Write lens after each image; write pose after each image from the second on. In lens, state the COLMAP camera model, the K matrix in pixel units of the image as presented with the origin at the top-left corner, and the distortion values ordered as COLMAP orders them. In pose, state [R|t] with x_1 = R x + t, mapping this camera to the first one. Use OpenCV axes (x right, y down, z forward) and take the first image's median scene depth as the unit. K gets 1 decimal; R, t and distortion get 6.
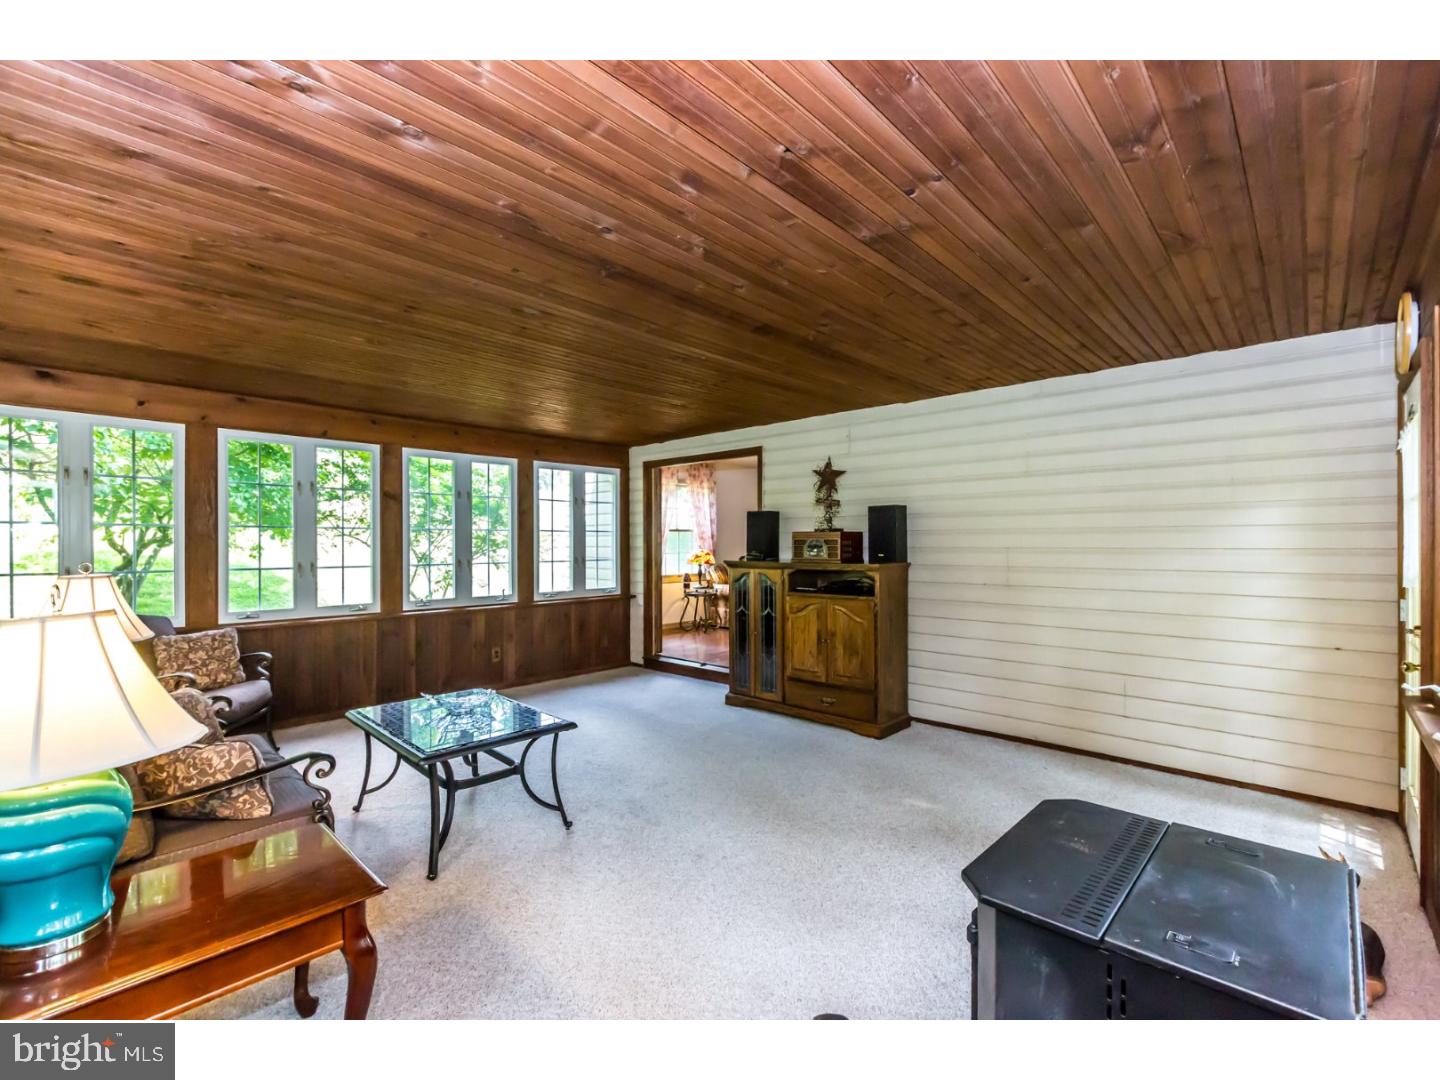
lens RADIAL K [[640.8, 0, 720.0], [0, 640.8, 540.0], [0, 0, 1]] dist [0.001963, 0.000003]
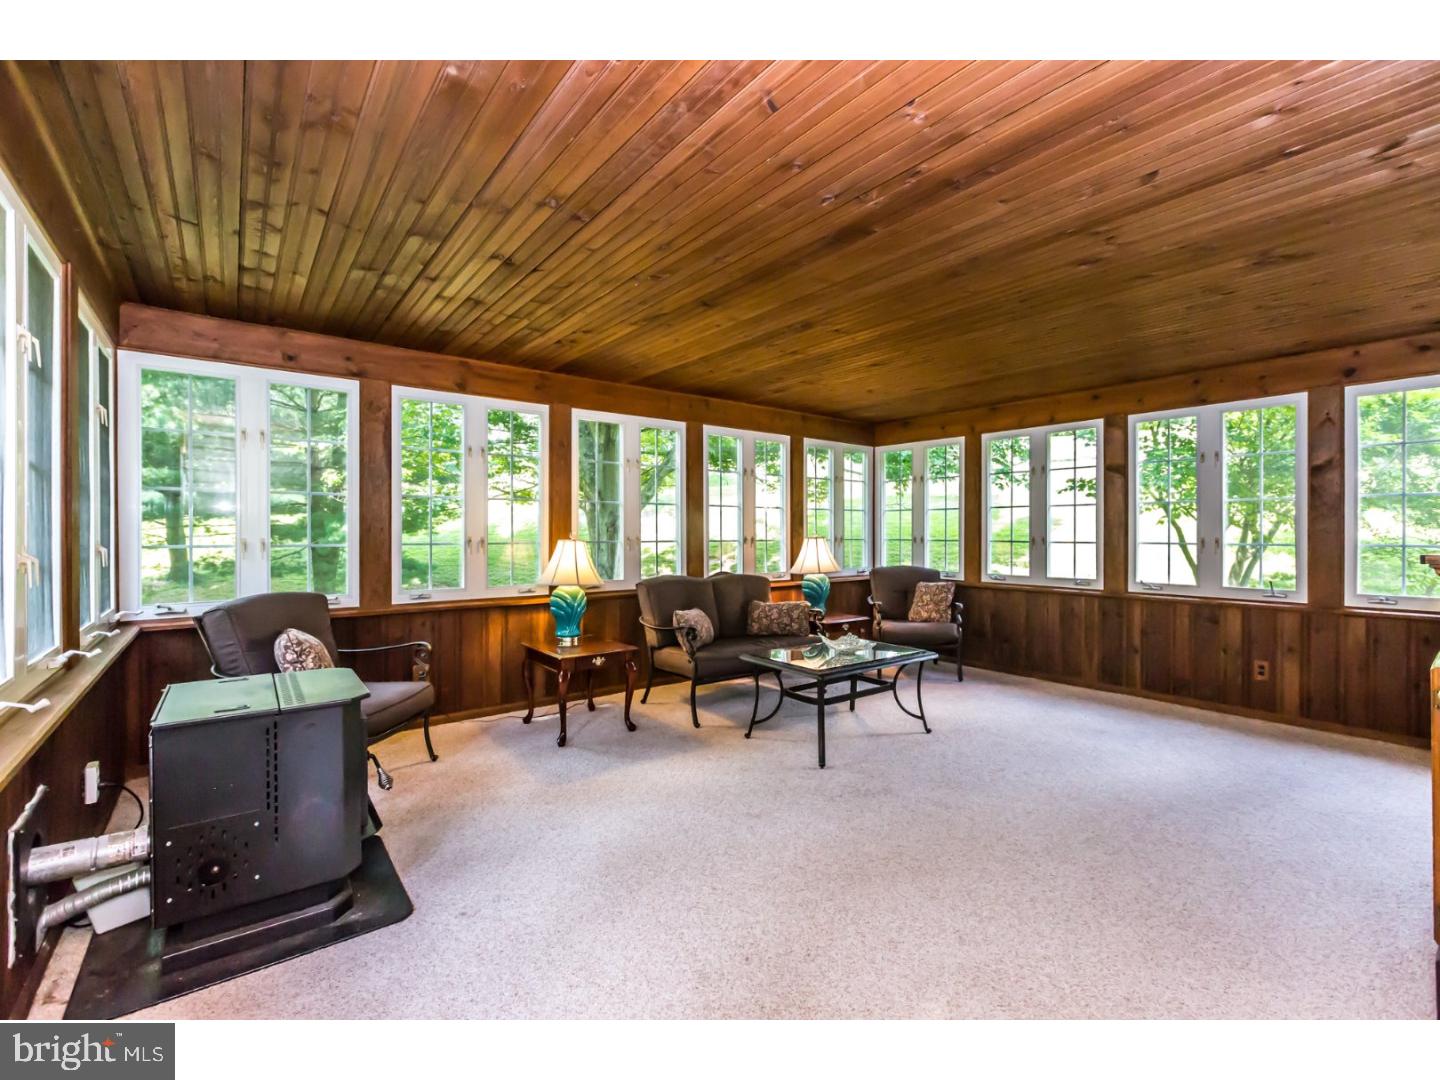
lens RADIAL K [[640.8, 0, 720.0], [0, 640.8, 540.0], [0, 0, 1]] dist [0.001963, 0.000003]
pose [[-0.173648, 0.026768, -0.984444, 0.539744], [0.016705, 0.999567, 0.024232, 0.002986], [0.984666, -0.012237, -0.174020, 0.597146]]
